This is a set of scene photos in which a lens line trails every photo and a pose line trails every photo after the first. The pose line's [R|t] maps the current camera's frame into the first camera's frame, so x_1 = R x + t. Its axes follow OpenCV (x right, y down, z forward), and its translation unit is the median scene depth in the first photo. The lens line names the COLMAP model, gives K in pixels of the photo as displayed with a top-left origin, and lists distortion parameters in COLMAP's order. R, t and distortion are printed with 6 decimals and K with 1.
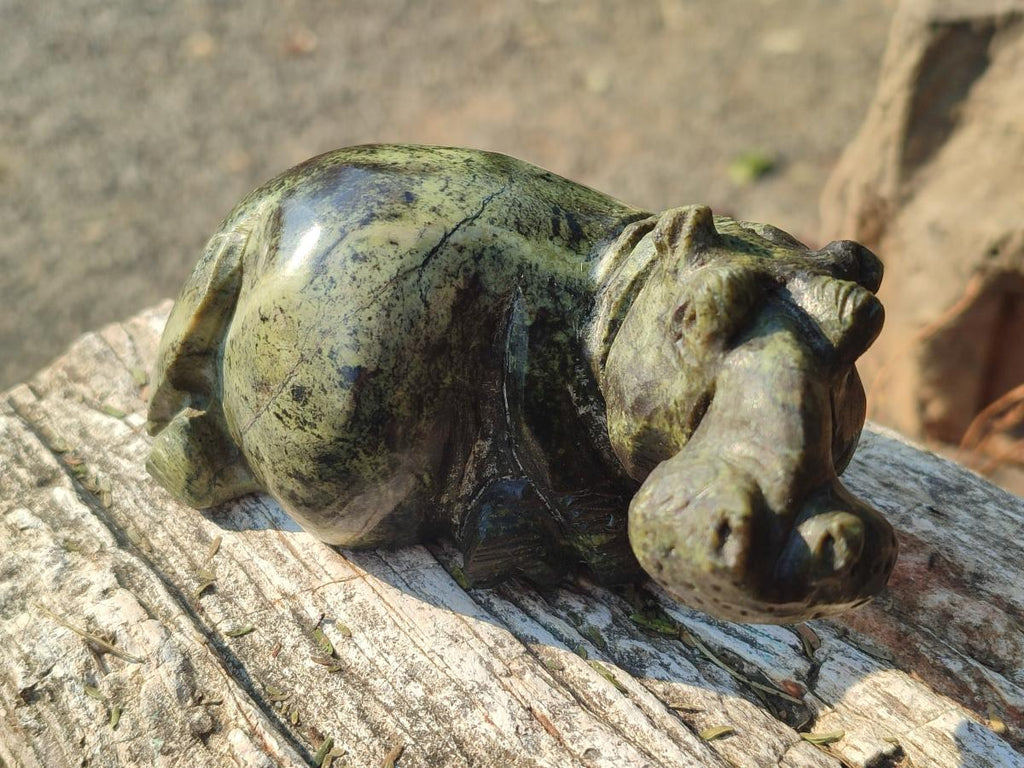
lens RADIAL K [[1545.6, 0, 524.3], [0, 1545.6, 410.1], [0, 0, 1]] dist [0.101969, 0.000000]
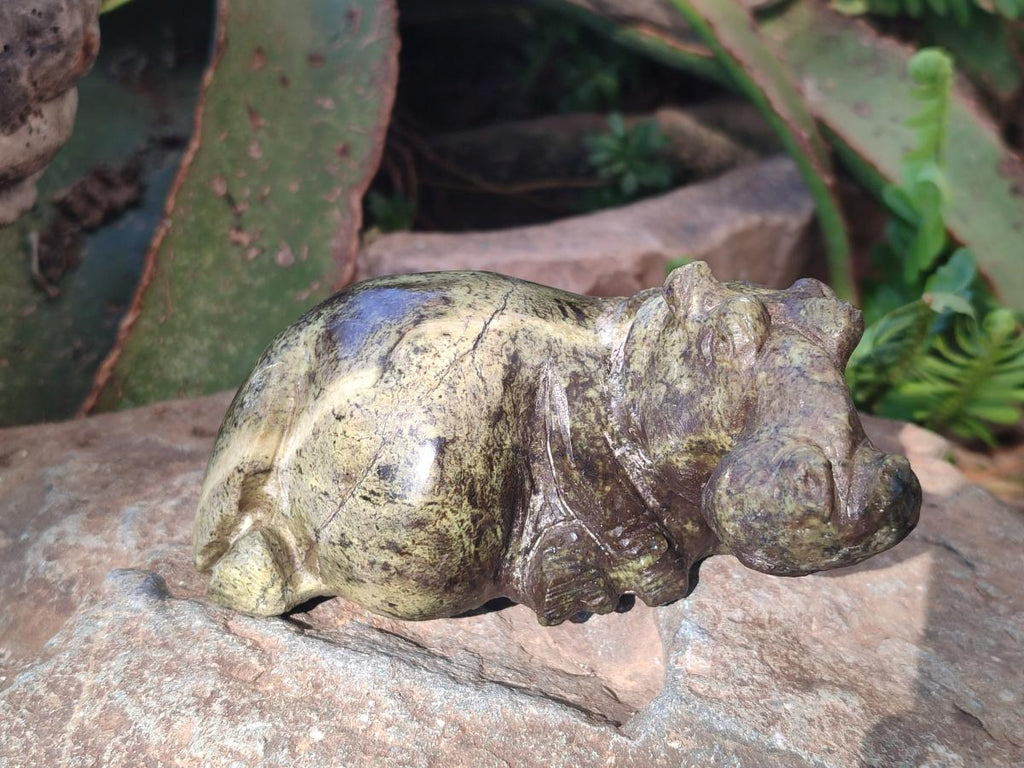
lens RADIAL K [[1545.6, 0, 515.1], [0, 1545.6, 388.7], [0, 0, 1]] dist [0.101969, 0.000000]
pose [[0.965173, -0.138249, 0.222101, -0.300108], [0.180657, 0.966255, -0.183613, 0.158884], [-0.189222, 0.217342, 0.957579, -0.139254]]
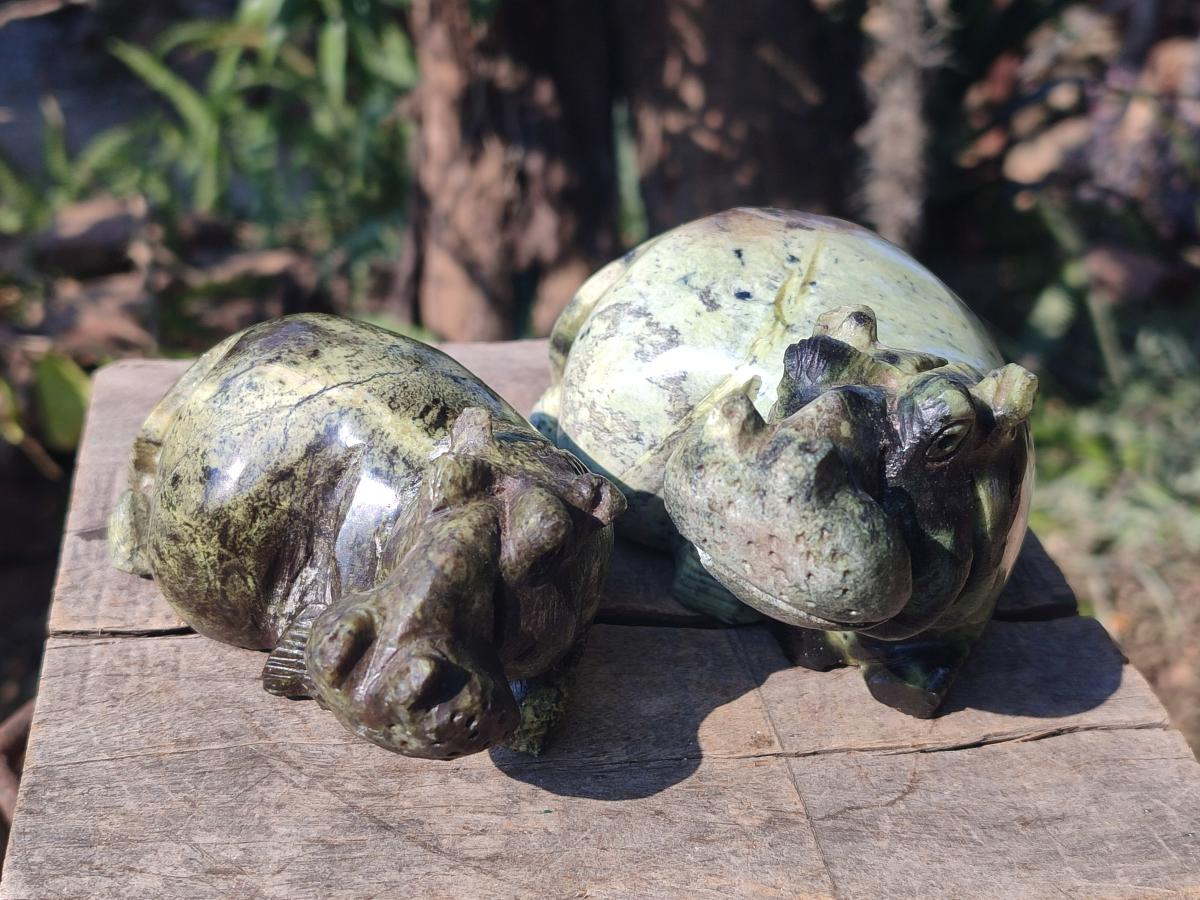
lens RADIAL K [[1811.2, 0, 606.5], [0, 1811.2, 452.8], [0, 0, 1]] dist [0.101969, 0.000000]
pose [[0.915325, 0.271335, -0.297587, 0.576451], [-0.321504, 0.937346, -0.134231, 0.051575], [0.242521, 0.218541, 0.945211, -0.260586]]
